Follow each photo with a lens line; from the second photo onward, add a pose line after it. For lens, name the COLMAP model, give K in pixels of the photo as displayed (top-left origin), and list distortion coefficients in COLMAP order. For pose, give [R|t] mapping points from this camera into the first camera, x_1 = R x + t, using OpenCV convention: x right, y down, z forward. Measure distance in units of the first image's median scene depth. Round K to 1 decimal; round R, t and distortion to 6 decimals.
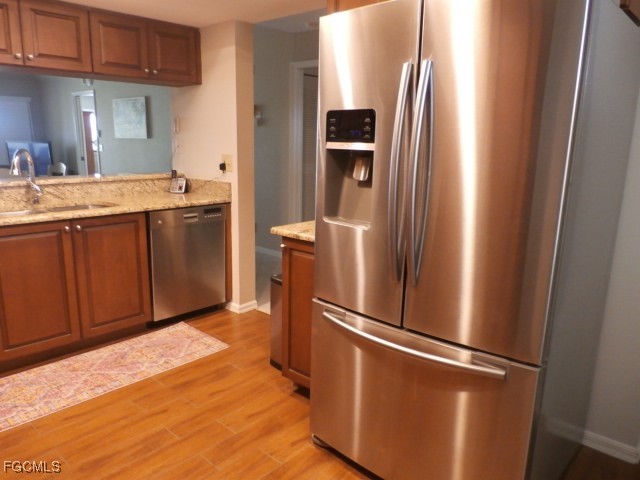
lens RADIAL K [[500.2, 0, 319.8], [0, 500.2, 249.7], [0, 0, 1]] dist [0.004655, 0.010527]
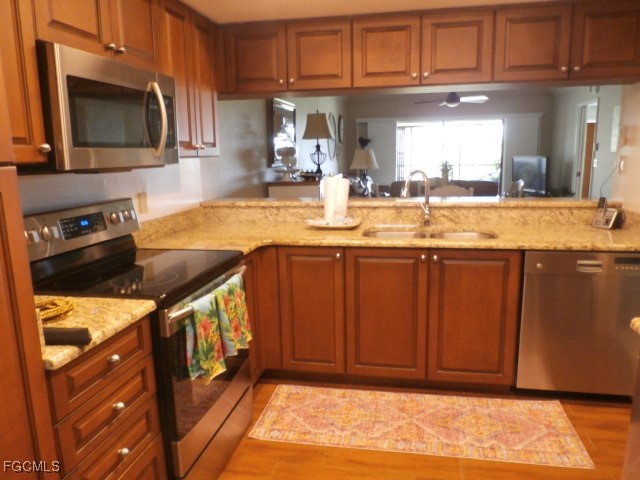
lens RADIAL K [[500.2, 0, 319.8], [0, 500.2, 249.7], [0, 0, 1]] dist [0.004655, 0.010527]
pose [[0.536189, 0.141909, -0.832083, 0.141396], [-0.160346, 0.984941, 0.064653, -0.078277], [0.828728, 0.098755, 0.550869, 0.310240]]
